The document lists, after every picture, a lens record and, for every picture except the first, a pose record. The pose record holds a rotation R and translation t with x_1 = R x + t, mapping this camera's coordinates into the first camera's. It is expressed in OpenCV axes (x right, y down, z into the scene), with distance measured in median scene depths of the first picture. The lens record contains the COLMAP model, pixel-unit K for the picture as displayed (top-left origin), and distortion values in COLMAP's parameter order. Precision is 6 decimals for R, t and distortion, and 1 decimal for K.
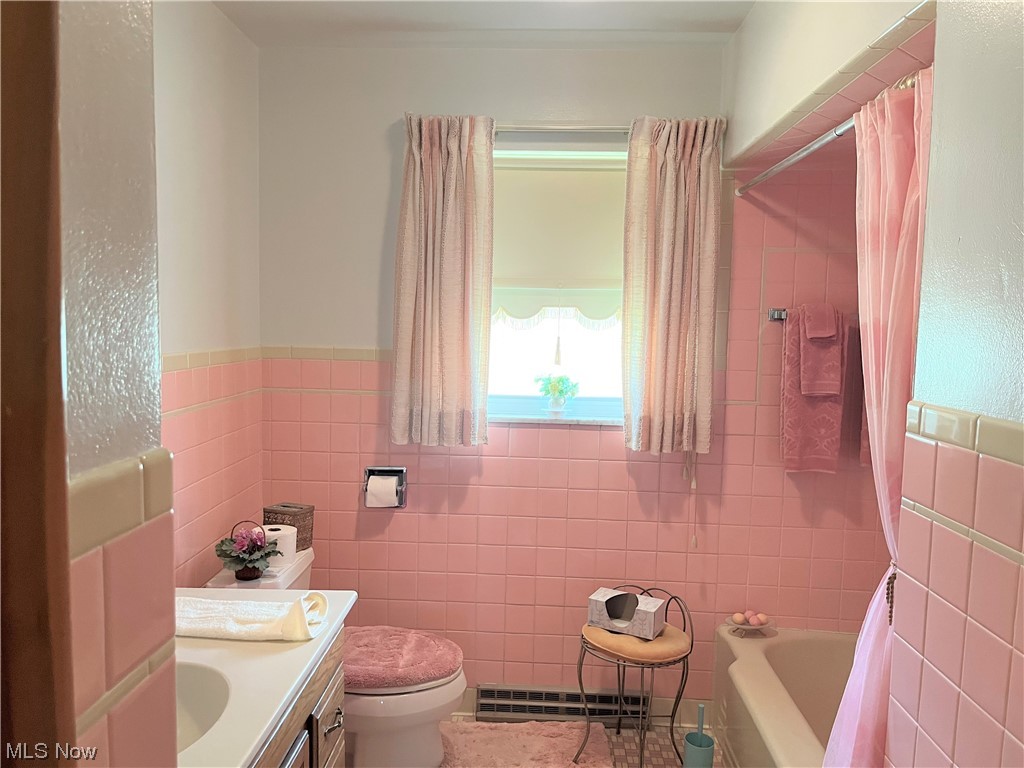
lens RADIAL K [[761.2, 0, 513.2], [0, 761.2, 389.2], [0, 0, 1]] dist [0.058412, -0.079613]
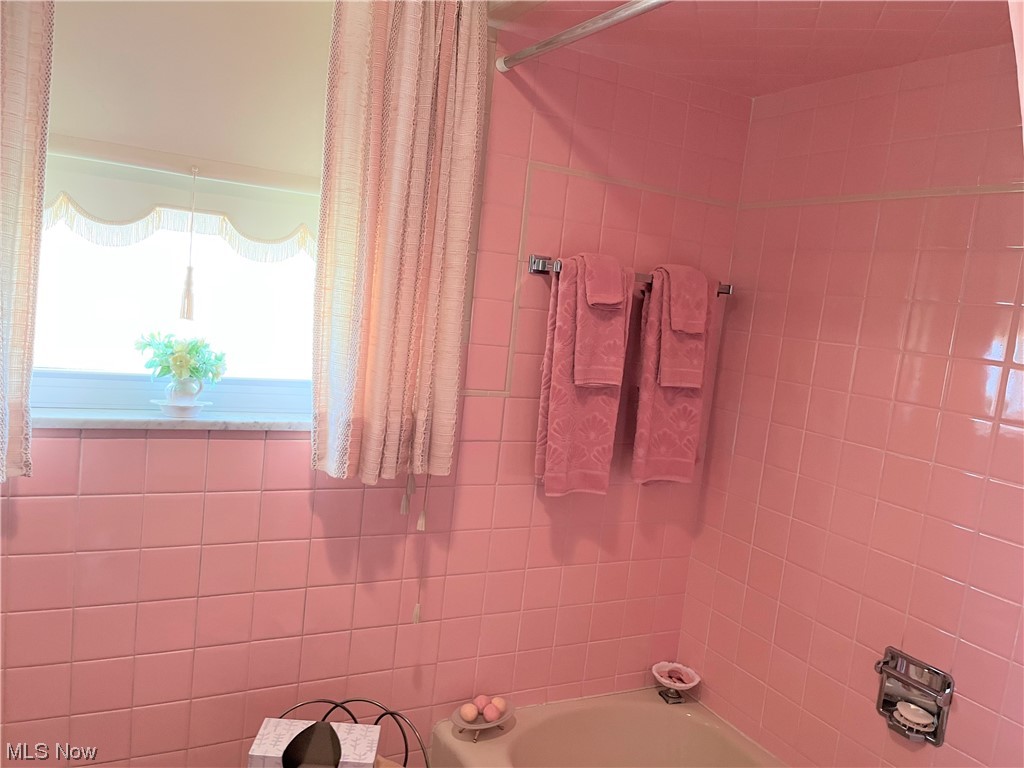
lens RADIAL K [[761.2, 0, 513.2], [0, 761.2, 389.2], [0, 0, 1]] dist [0.058412, -0.079613]
pose [[0.853481, 0.008923, 0.521047, -0.027572], [-0.044538, 0.997444, 0.055872, -0.024227], [-0.519217, -0.070892, 0.851697, 0.433191]]
